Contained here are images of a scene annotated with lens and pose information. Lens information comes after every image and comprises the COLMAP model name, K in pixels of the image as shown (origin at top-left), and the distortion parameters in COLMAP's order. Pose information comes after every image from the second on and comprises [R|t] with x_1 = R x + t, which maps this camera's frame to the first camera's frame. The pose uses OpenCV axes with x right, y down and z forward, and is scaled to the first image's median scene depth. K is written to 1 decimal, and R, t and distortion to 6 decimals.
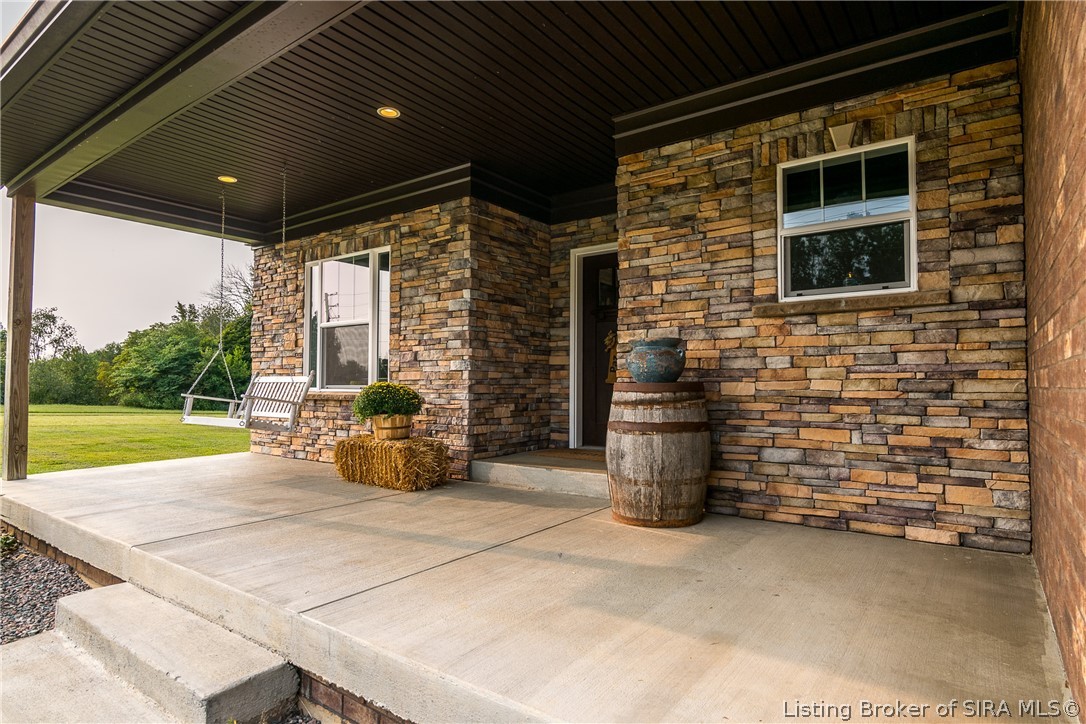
lens RADIAL K [[587.3, 0, 518.4], [0, 587.3, 366.4], [0, 0, 1]] dist [0.000967, -0.000139]
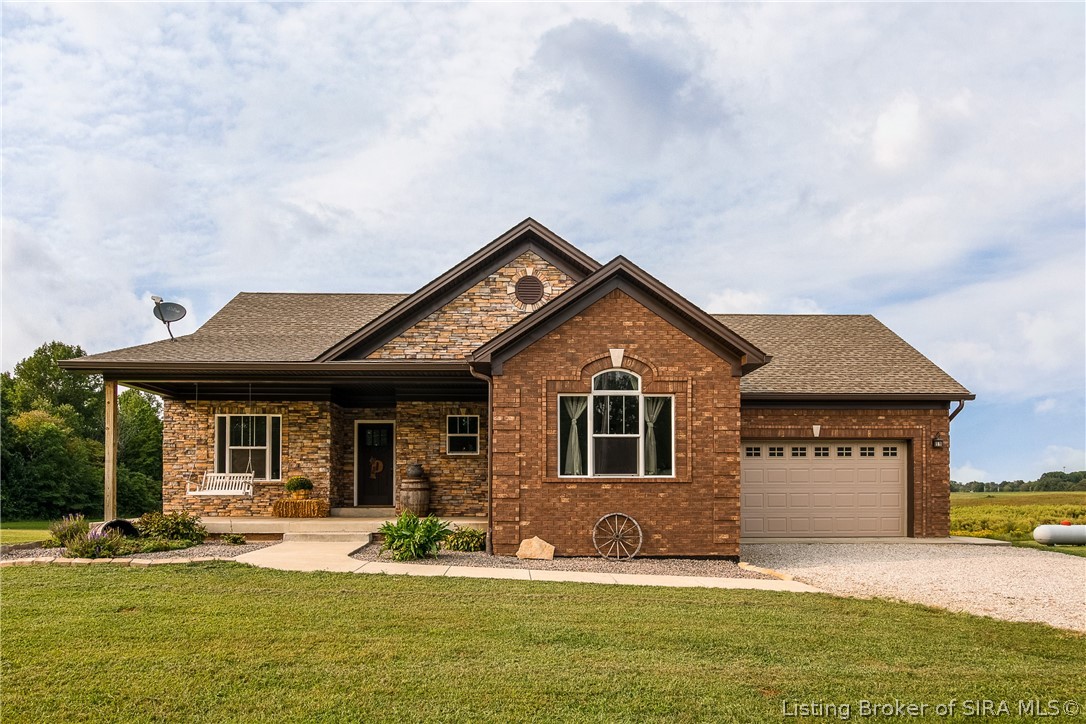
lens RADIAL K [[697.6, 0, 505.8], [0, 697.6, 488.5], [0, 0, 1]] dist [0.000473, -0.000350]
pose [[0.799848, 0.002431, 0.600198, -1.219596], [-0.019443, 0.999572, 0.021863, -0.002739], [-0.599887, -0.029157, 0.799553, -1.753089]]
